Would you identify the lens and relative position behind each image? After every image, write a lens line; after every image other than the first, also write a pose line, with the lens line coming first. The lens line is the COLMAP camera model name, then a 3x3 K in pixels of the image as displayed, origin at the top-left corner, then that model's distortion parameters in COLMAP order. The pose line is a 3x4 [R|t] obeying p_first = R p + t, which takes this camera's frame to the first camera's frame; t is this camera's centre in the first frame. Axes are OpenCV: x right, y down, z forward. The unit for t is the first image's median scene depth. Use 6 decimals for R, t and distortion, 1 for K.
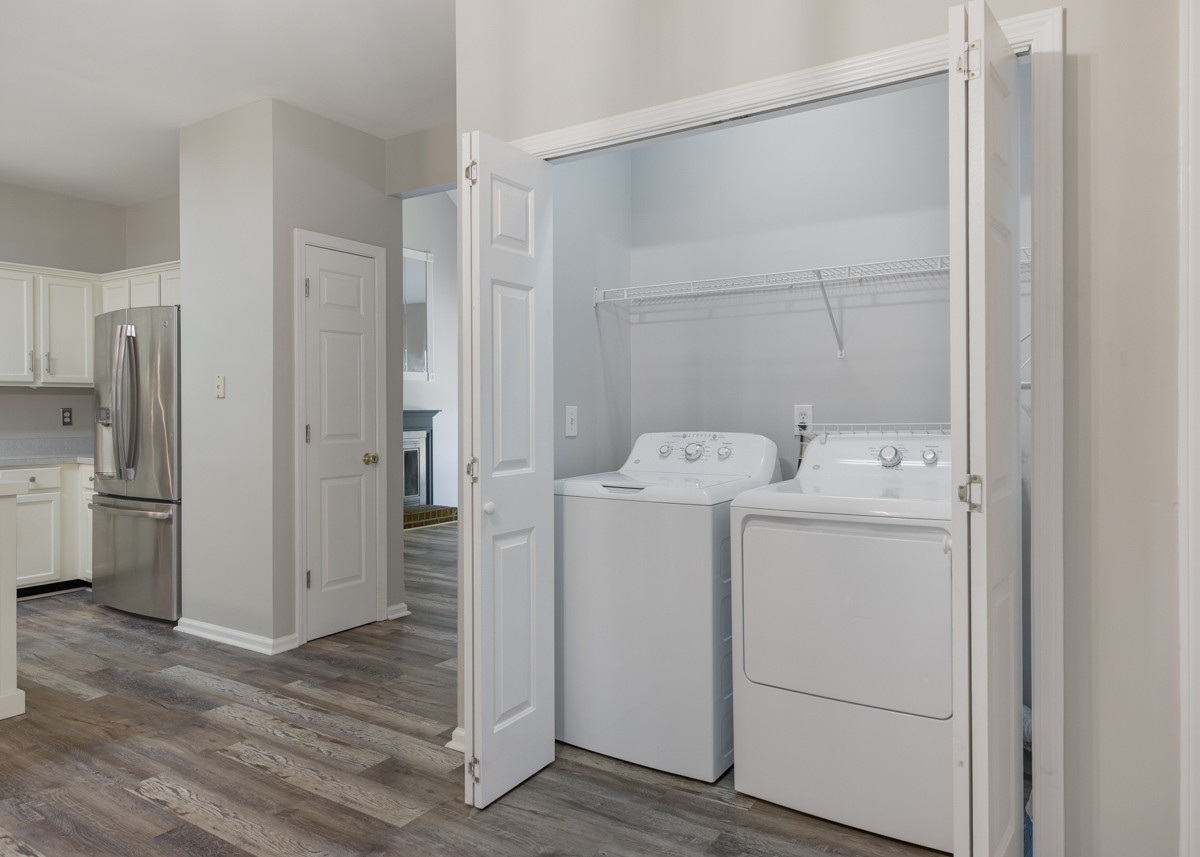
lens RADIAL K [[788.2, 0, 601.9], [0, 788.2, 406.8], [0, 0, 1]] dist [0.006948, -0.001593]
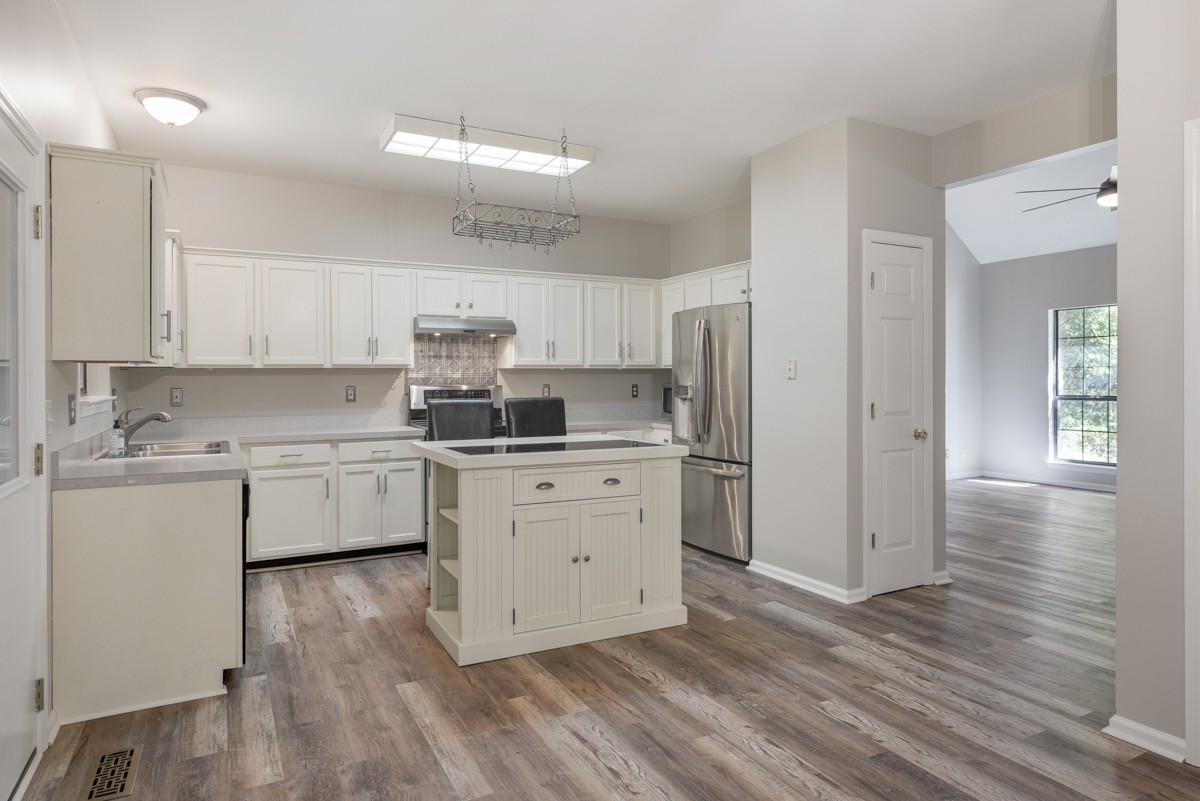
lens RADIAL K [[716.2, 0, 622.3], [0, 716.2, 379.6], [0, 0, 1]] dist [0.006333, -0.003064]
pose [[0.870447, -0.003022, -0.492252, -0.179067], [0.004895, 0.999985, 0.002516, -0.014306], [0.492237, -0.004600, 0.870449, -0.060380]]
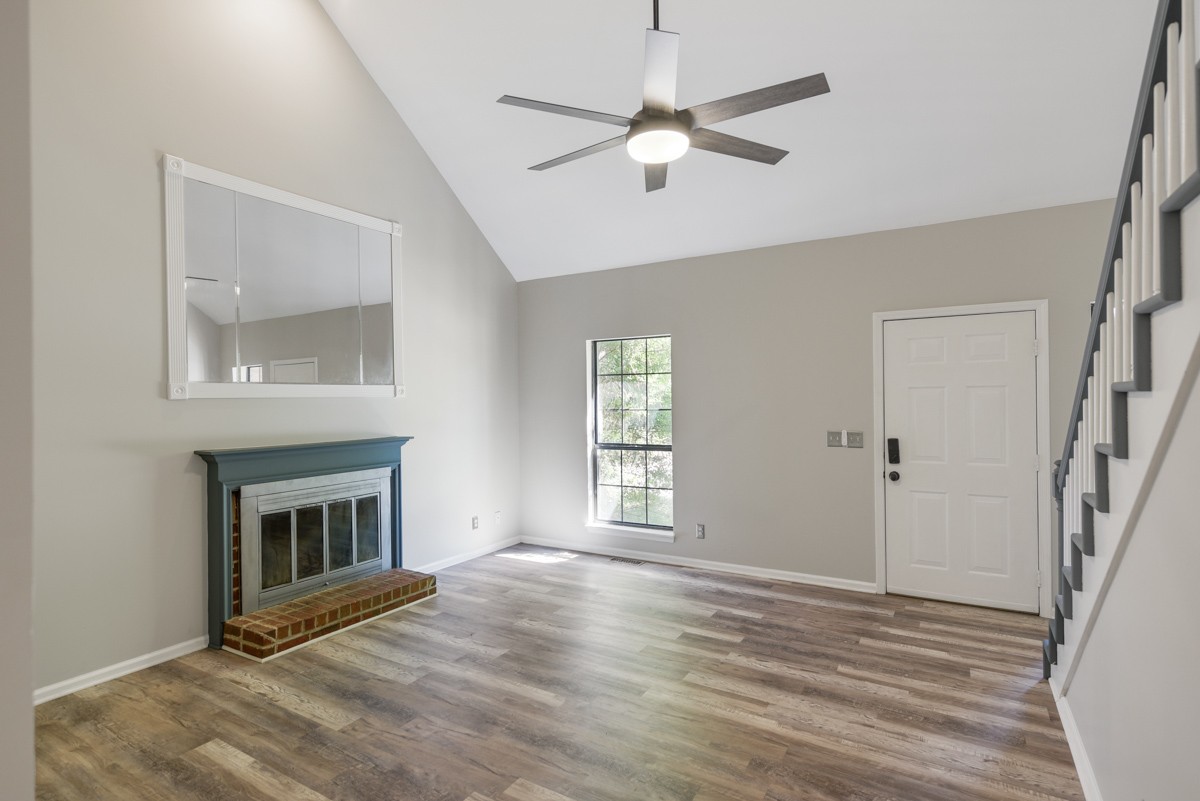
lens RADIAL K [[600.9, 0, 593.8], [0, 600.9, 403.5], [0, 0, 1]] dist [0.000222, 0.001064]
pose [[0.999918, -0.008482, 0.009636, -0.109772], [0.008404, 0.999932, 0.008104, -0.079001], [-0.009704, -0.008022, 0.999921, 1.175204]]
